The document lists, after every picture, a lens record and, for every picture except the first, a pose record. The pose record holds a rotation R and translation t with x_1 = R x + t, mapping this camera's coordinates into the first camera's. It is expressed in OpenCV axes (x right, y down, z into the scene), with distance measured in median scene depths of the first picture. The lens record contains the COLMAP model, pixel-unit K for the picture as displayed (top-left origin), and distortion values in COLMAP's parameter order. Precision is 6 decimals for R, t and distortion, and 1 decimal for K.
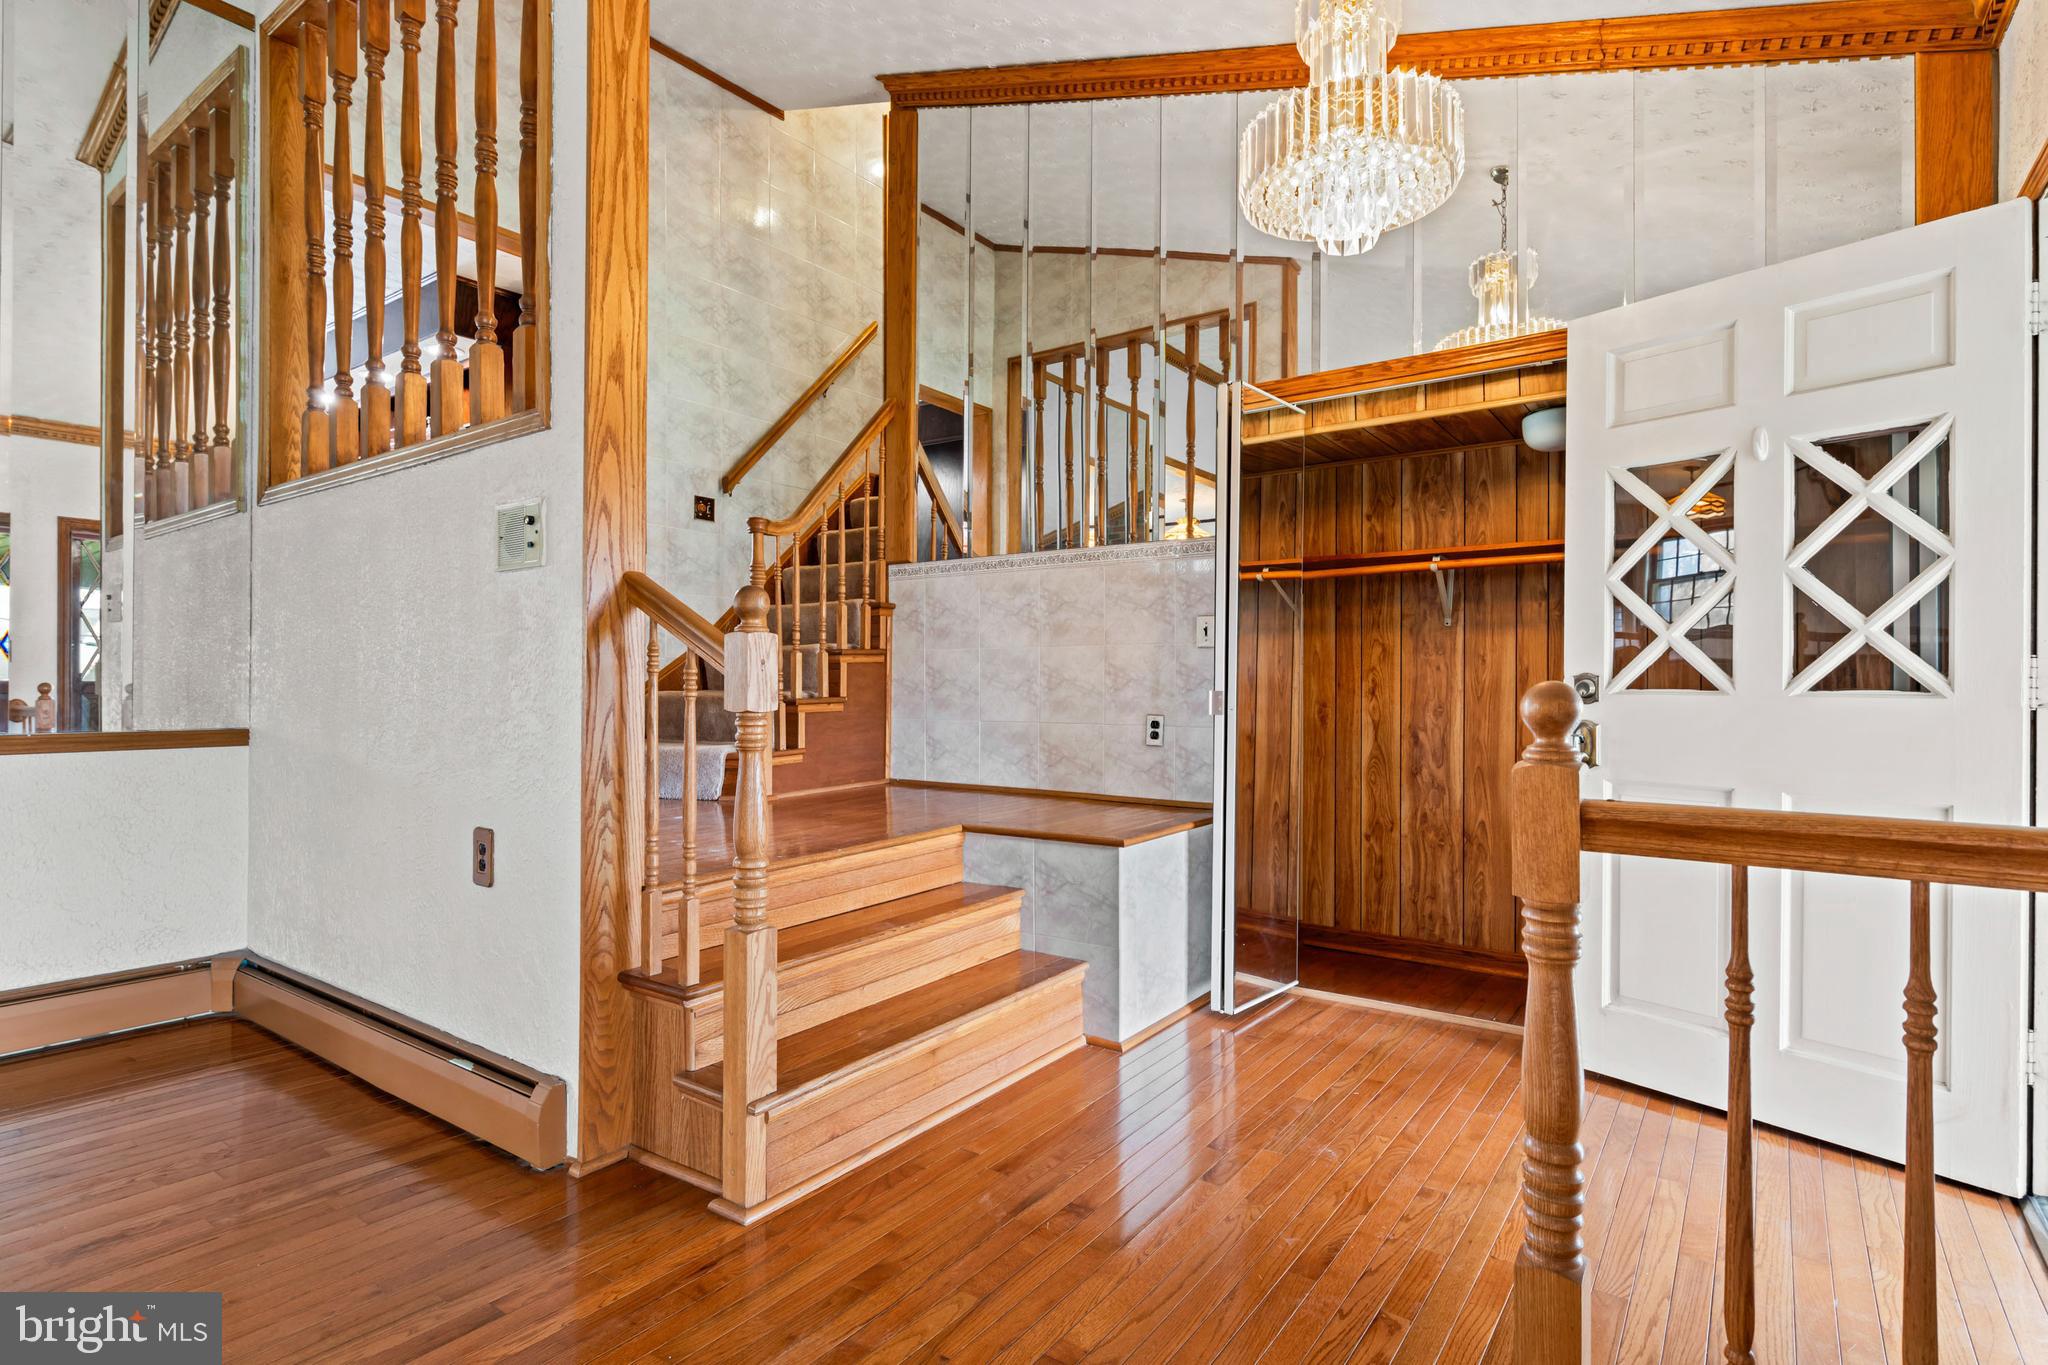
lens RADIAL K [[1031.1, 0, 1023.3], [0, 1031.1, 687.5], [0, 0, 1]] dist [-0.003497, -0.000173]
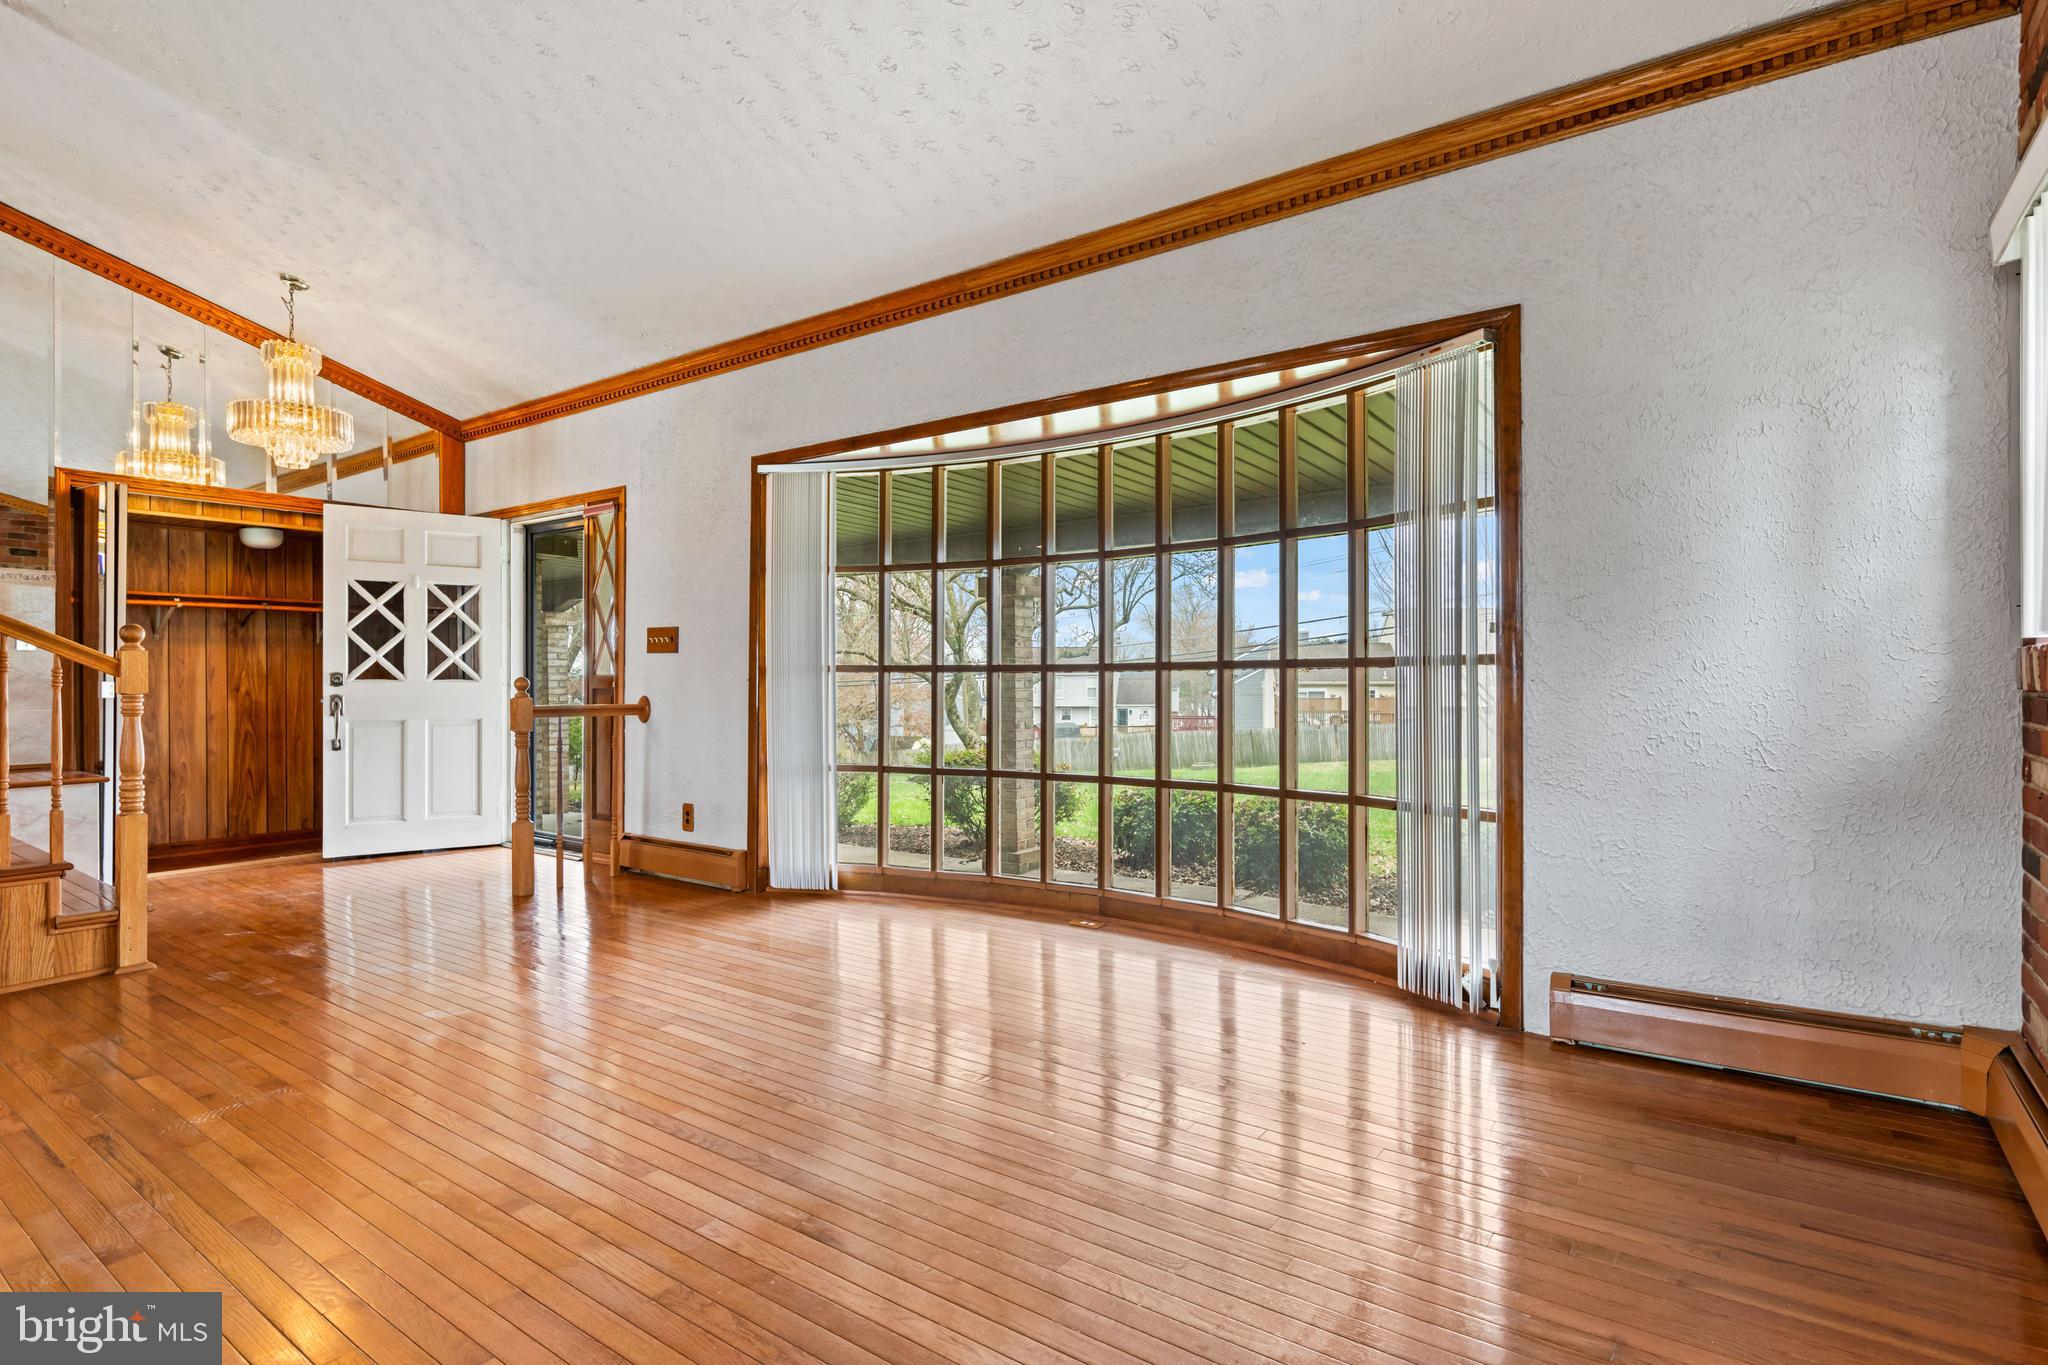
lens RADIAL K [[1031.1, 0, 1023.1], [0, 1031.1, 679.5], [0, 0, 1]] dist [-0.003497, -0.000173]
pose [[-0.000330, -0.001940, 0.999998, -1.582241], [0.004169, 0.999989, 0.001941, 0.003608], [-0.999991, 0.004169, -0.000322, -0.421971]]
